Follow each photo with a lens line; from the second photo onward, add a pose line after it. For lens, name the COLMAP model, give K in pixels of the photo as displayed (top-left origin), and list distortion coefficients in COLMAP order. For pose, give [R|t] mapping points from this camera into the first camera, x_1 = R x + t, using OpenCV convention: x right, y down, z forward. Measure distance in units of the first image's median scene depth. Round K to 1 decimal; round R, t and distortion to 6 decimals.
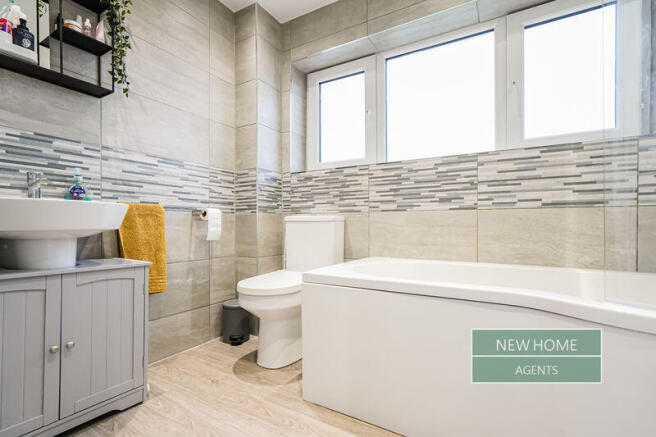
lens RADIAL K [[313.2, 0, 326.2], [0, 313.2, 223.8], [0, 0, 1]] dist [-0.003986, 0.002150]
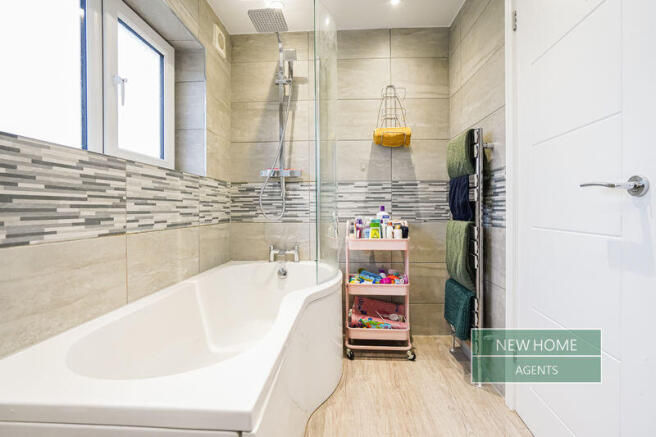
lens RADIAL K [[313.2, 0, 331.8], [0, 313.2, 208.3], [0, 0, 1]] dist [-0.003986, 0.002150]
pose [[-0.460158, 0.003856, 0.887829, -0.401121], [-0.000336, 0.999990, -0.004517, -0.101313], [-0.887837, -0.002377, -0.460152, 0.872283]]
